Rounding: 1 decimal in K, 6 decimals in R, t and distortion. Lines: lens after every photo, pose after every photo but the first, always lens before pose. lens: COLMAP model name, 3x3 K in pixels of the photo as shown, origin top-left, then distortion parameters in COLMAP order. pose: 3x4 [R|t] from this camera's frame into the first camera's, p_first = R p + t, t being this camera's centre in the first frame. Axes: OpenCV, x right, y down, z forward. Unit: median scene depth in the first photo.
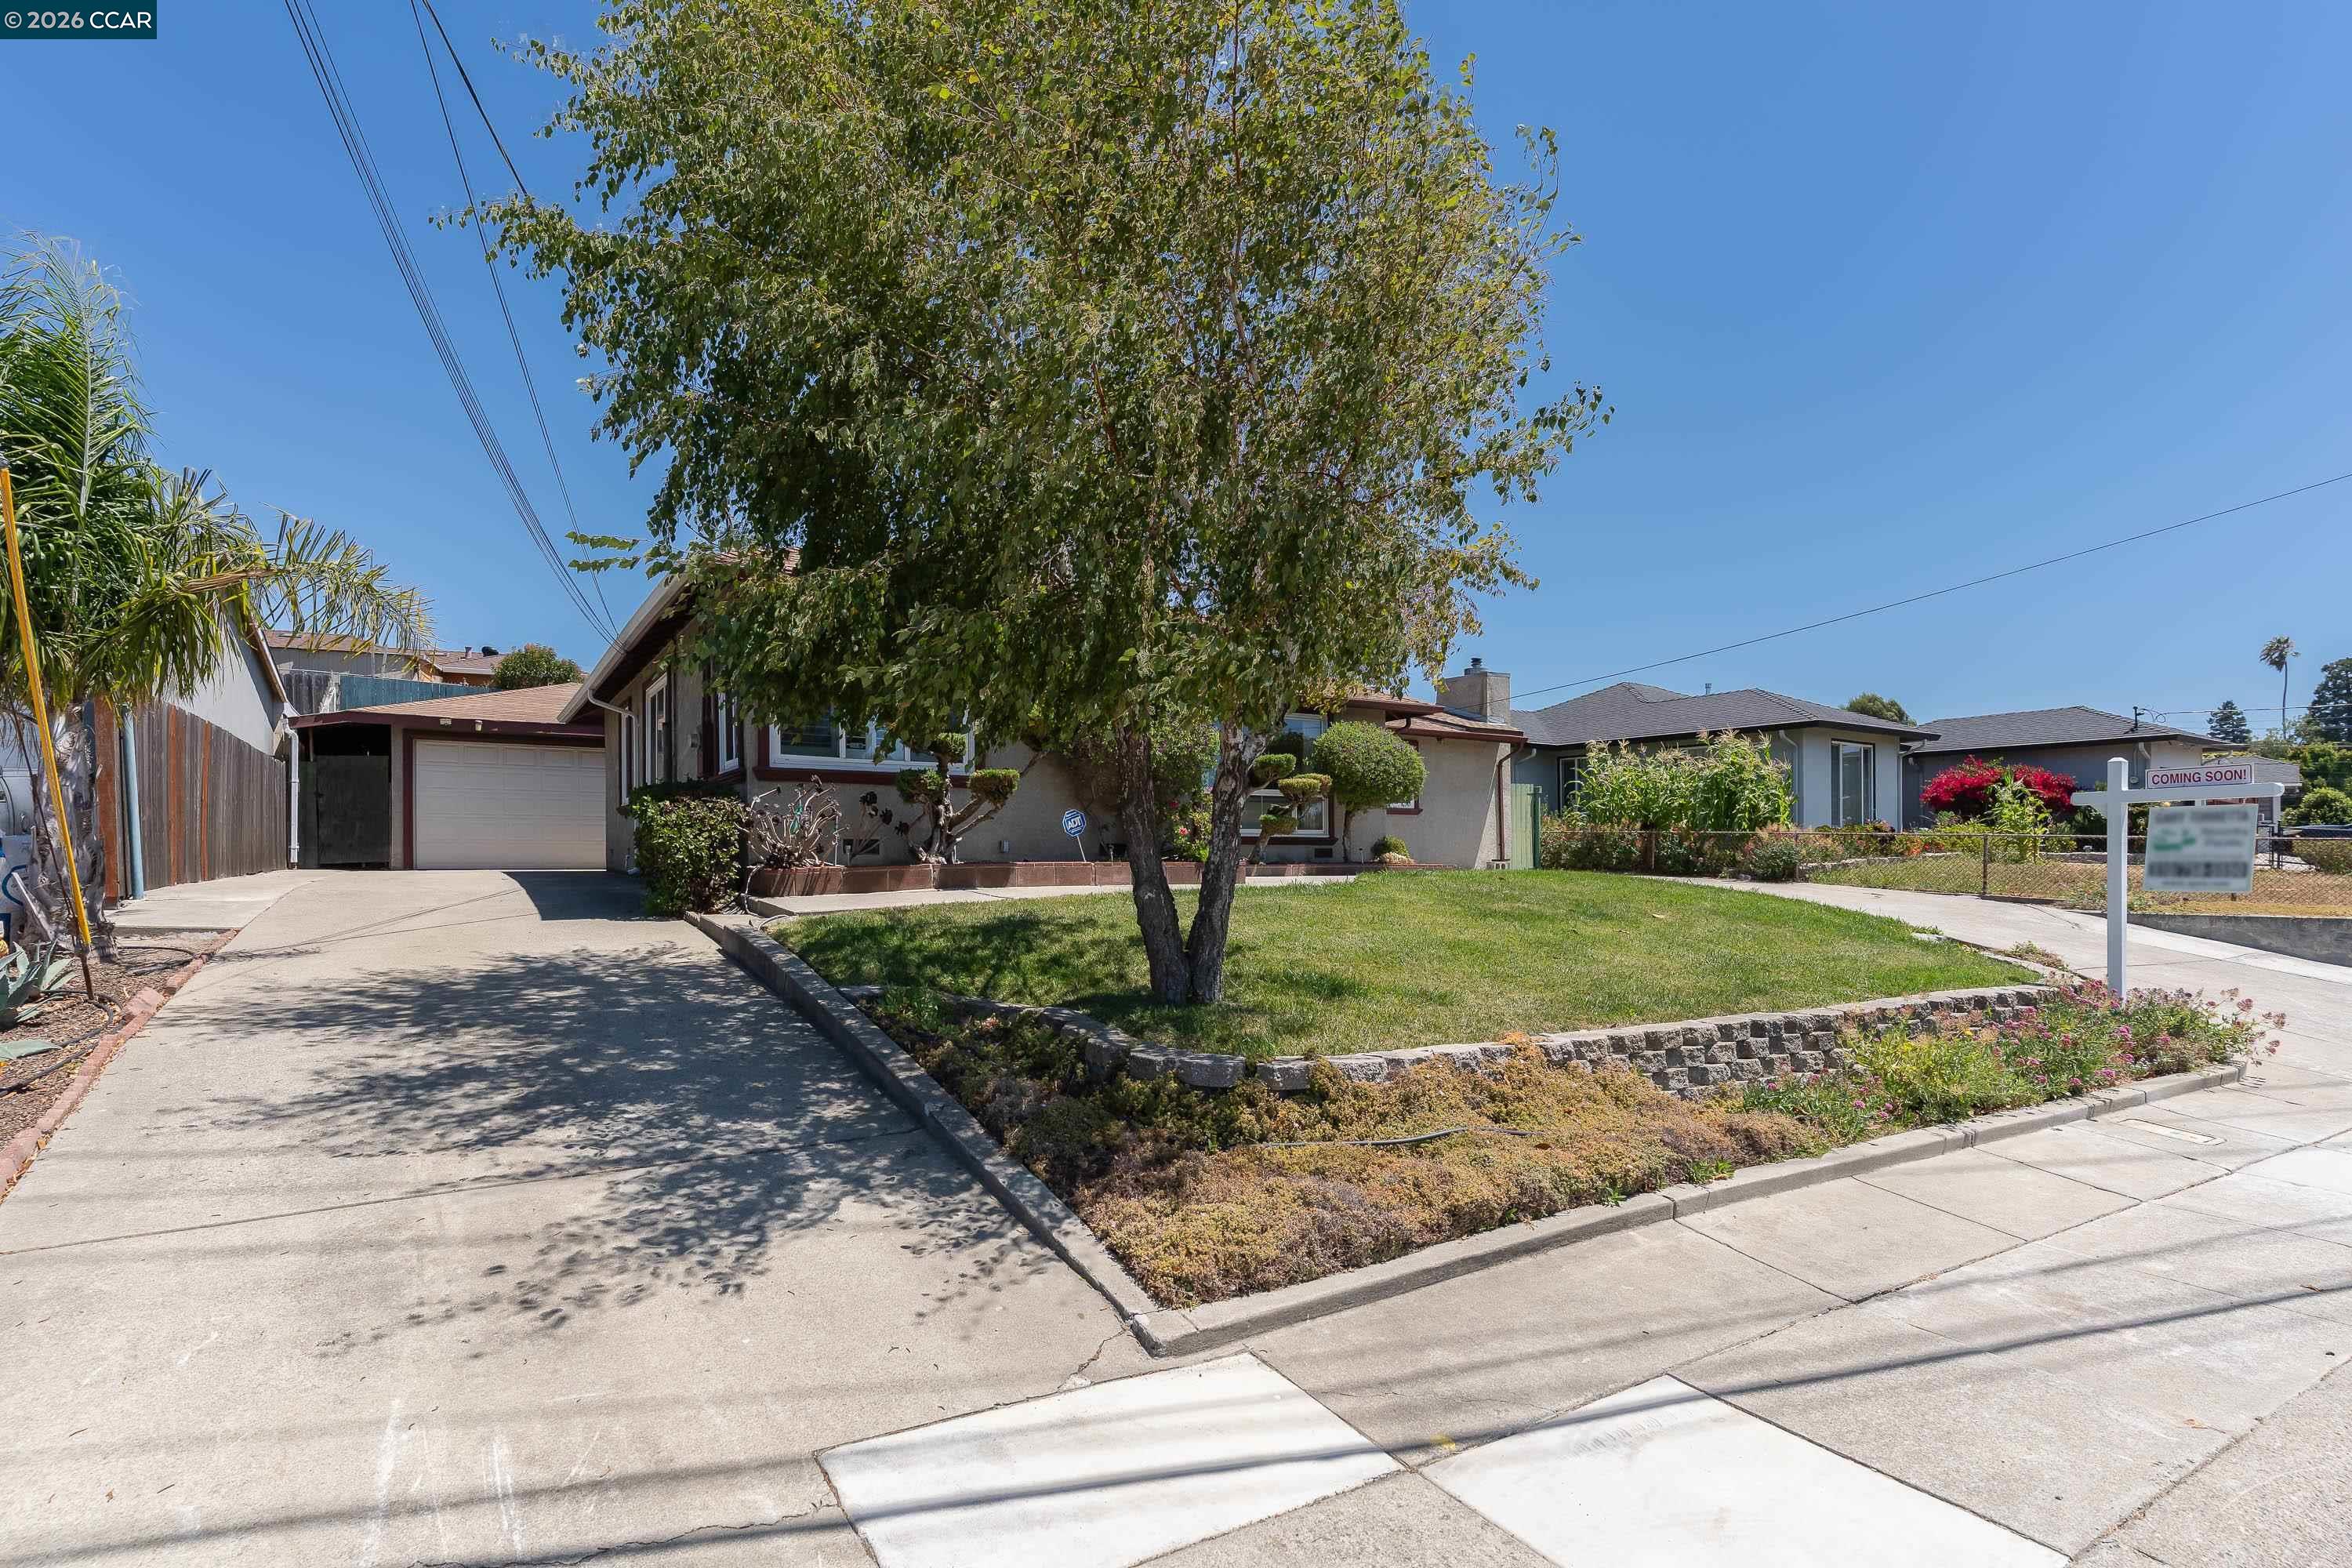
lens RADIAL K [[1129.7, 0, 1159.7], [0, 1129.7, 848.2], [0, 0, 1]] dist [0.001187, 0.001063]
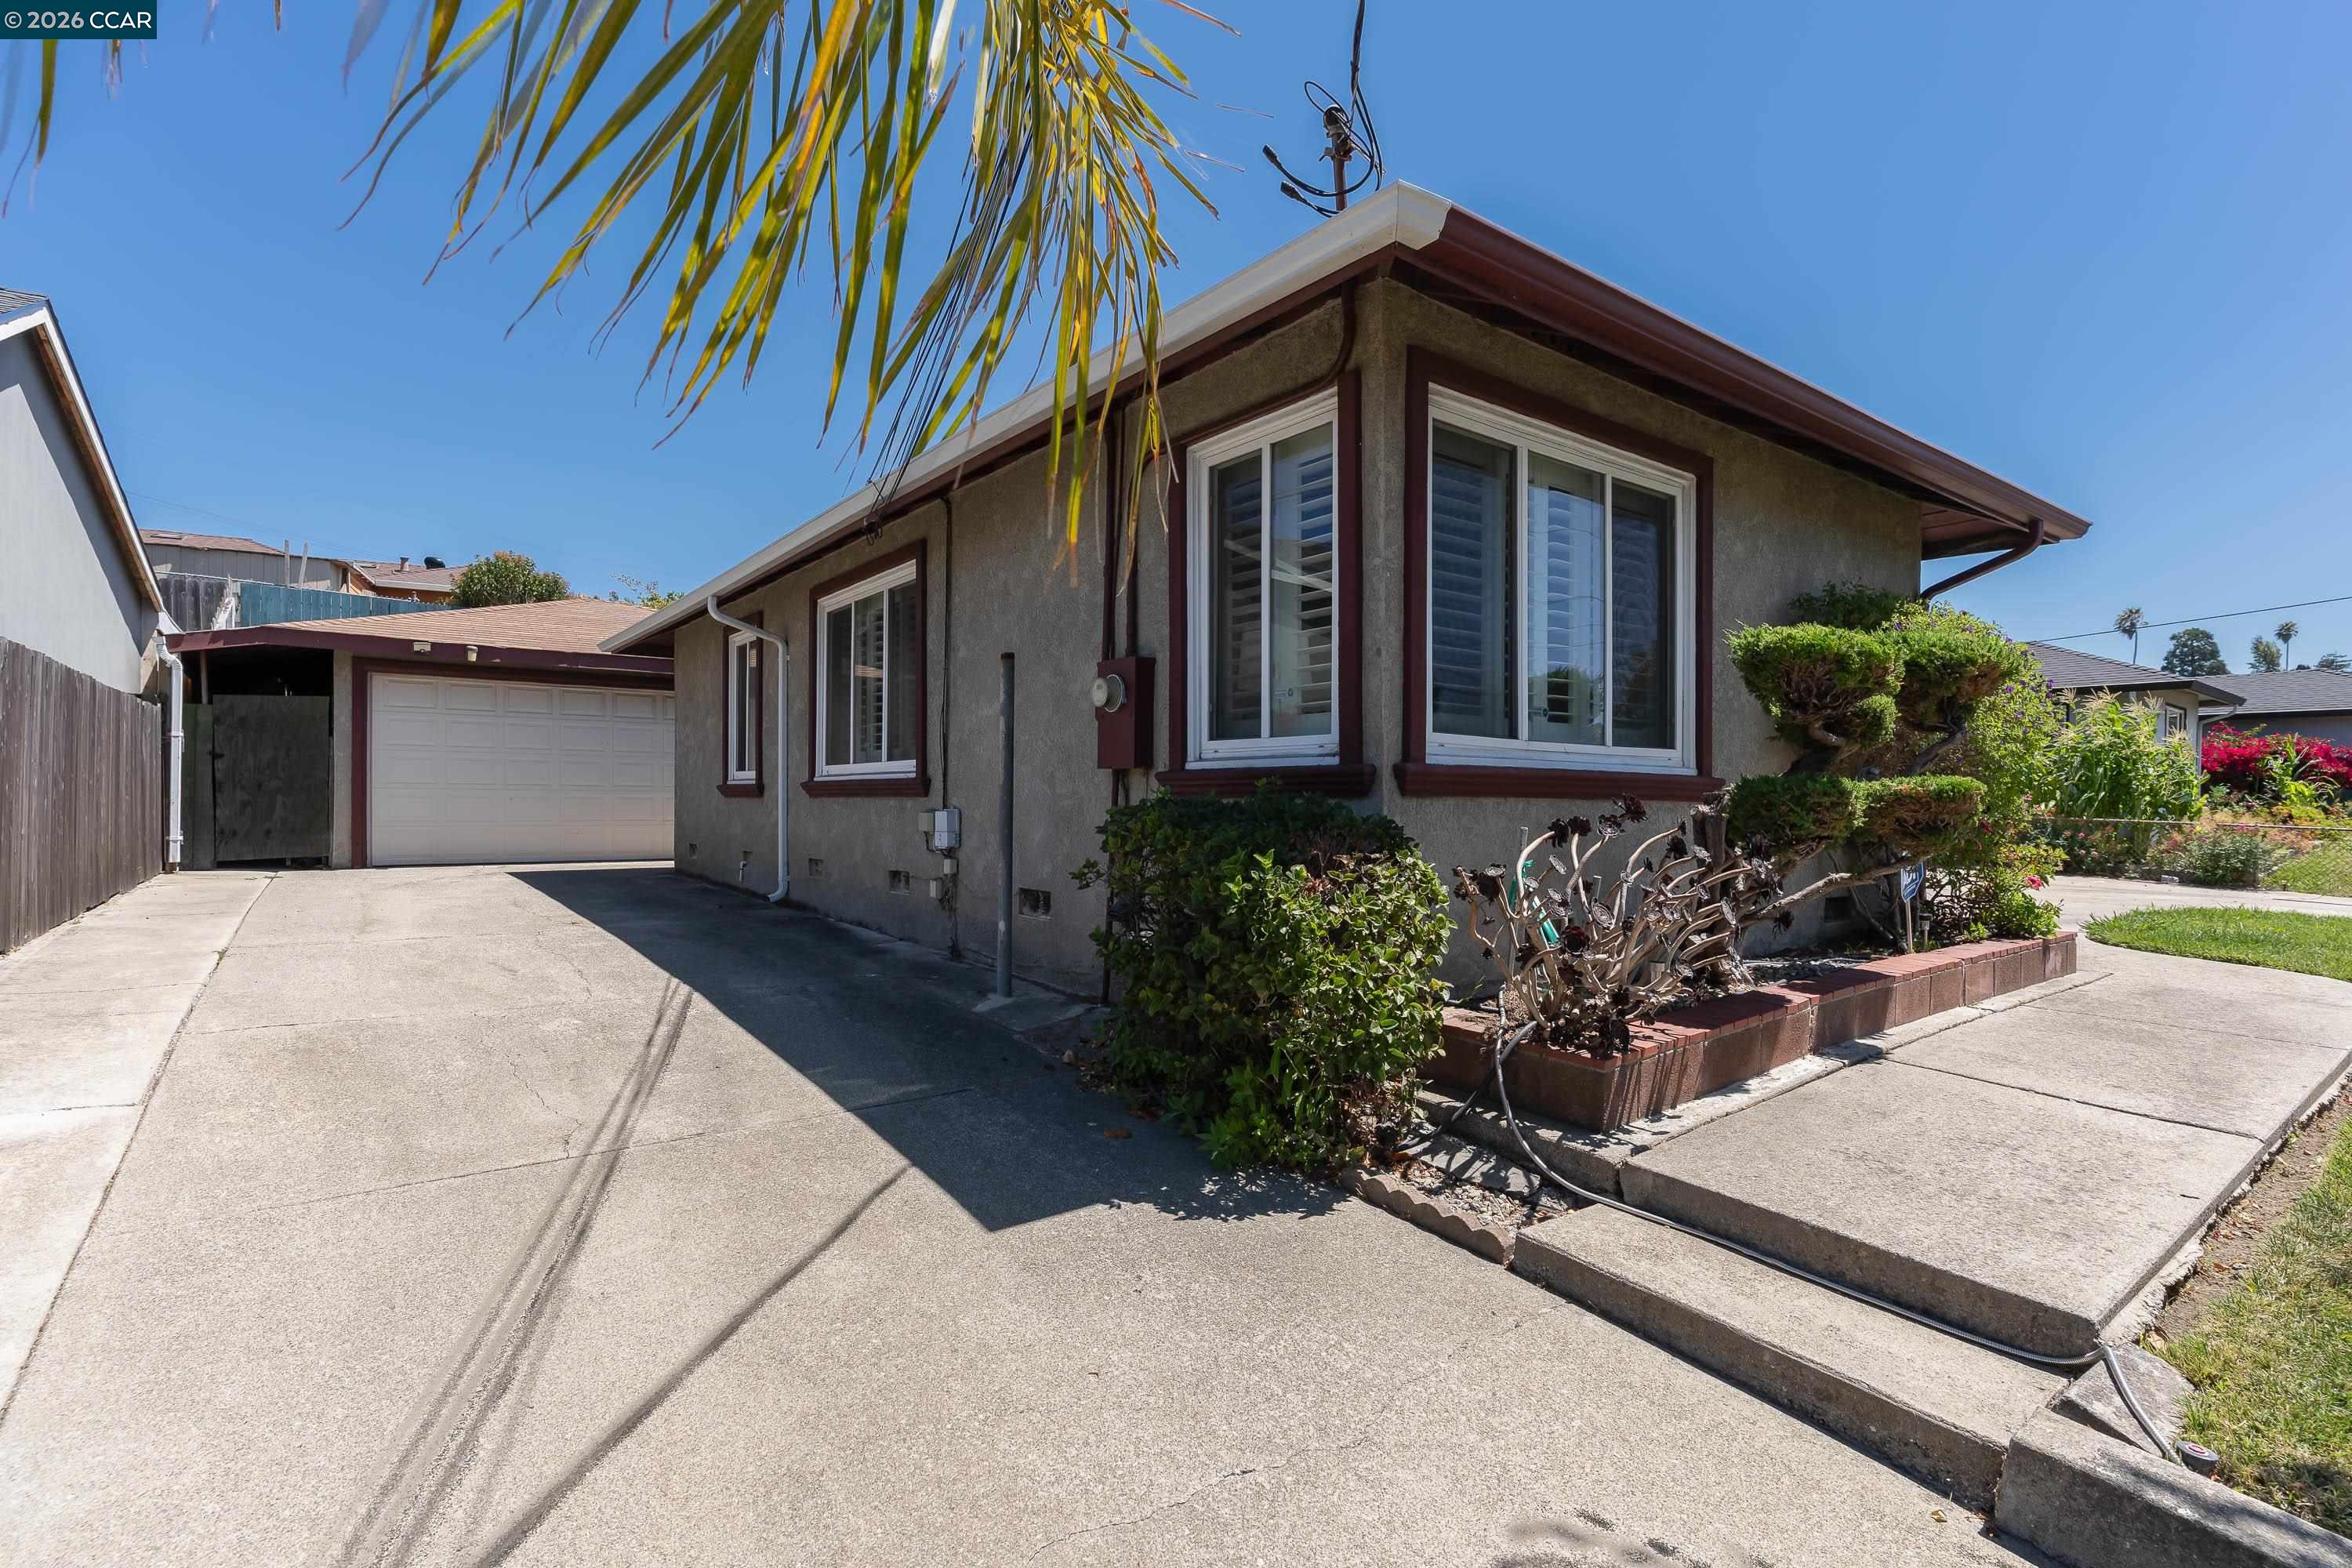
lens RADIAL K [[1087.3, 0, 1180.2], [0, 1087.3, 791.9], [0, 0, 1]] dist [-0.000398, -0.000479]
pose [[0.995295, 0.008327, 0.096532, -0.237396], [-0.008735, 0.999955, 0.003805, -0.031391], [-0.096496, -0.004631, 0.995323, 0.305844]]
